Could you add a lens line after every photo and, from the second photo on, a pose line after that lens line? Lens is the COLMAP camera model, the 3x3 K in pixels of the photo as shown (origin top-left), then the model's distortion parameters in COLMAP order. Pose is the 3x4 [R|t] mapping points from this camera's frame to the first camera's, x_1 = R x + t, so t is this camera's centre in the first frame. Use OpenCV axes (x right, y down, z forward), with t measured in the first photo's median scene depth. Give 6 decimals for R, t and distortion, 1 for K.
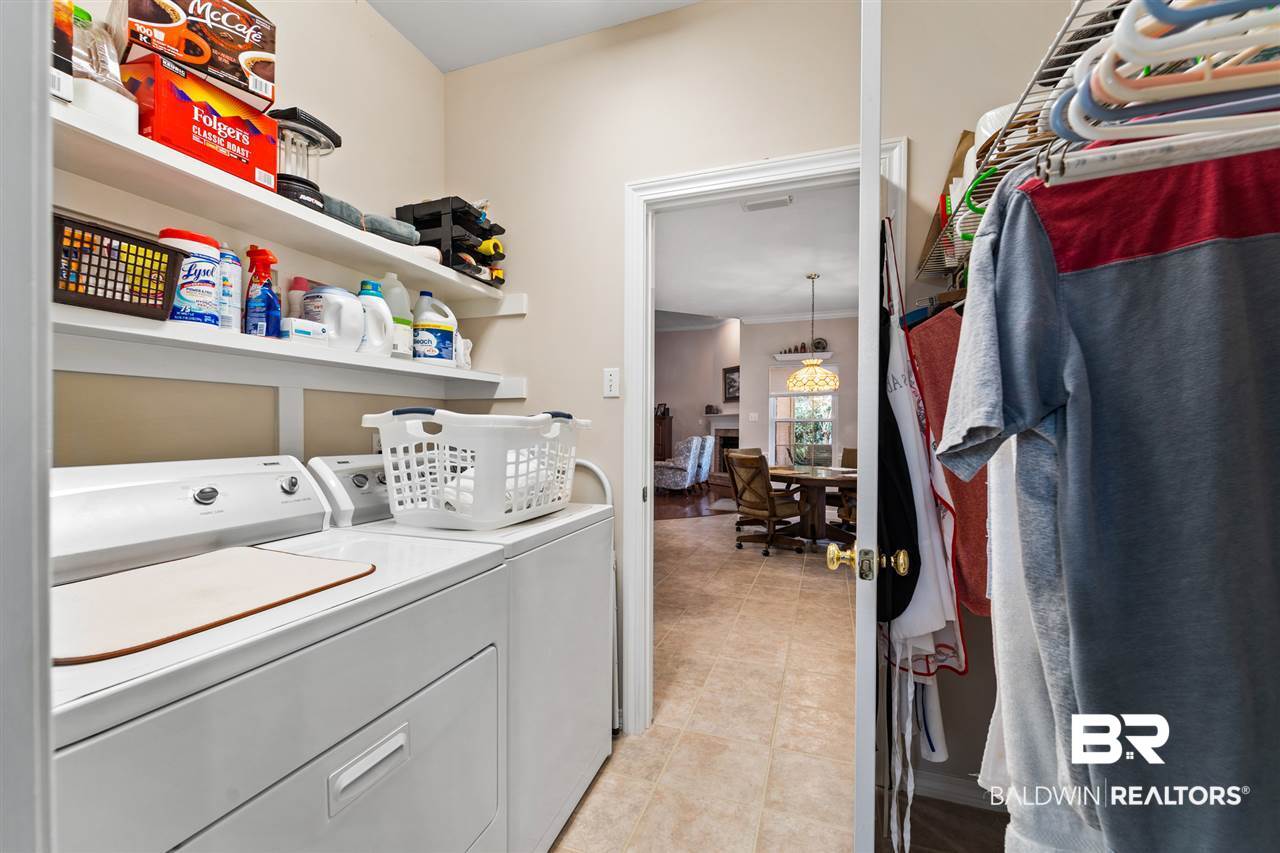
lens RADIAL K [[536.1, 0, 637.4], [0, 536.1, 422.9], [0, 0, 1]] dist [-0.002232, -0.000646]
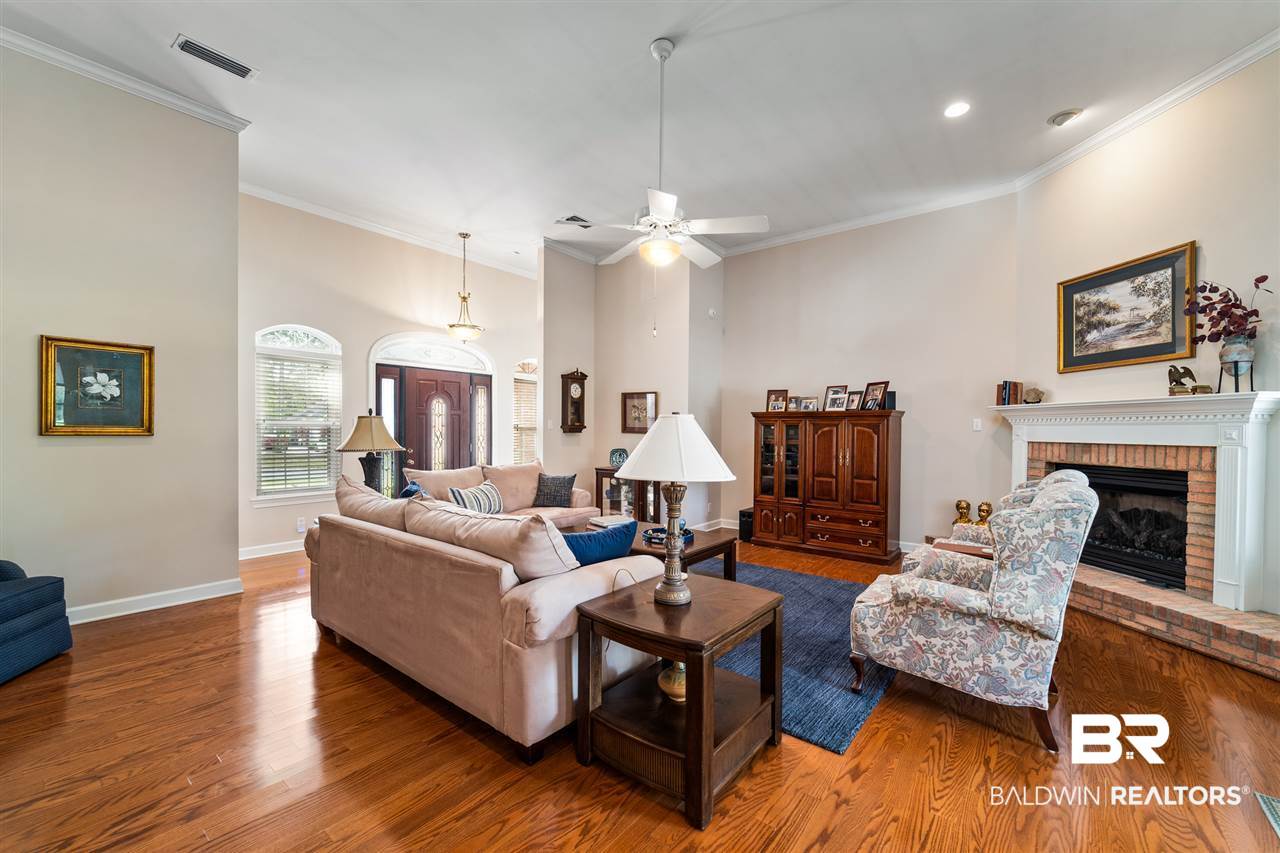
lens RADIAL K [[536.1, 0, 637.4], [0, 536.1, 422.9], [0, 0, 1]] dist [-0.002232, -0.000646]
pose [[0.945796, 0.001657, -0.324759, 0.000204], [-0.002238, 0.999996, -0.001418, -0.000978], [0.324755, 0.002068, 0.945796, 0.545740]]
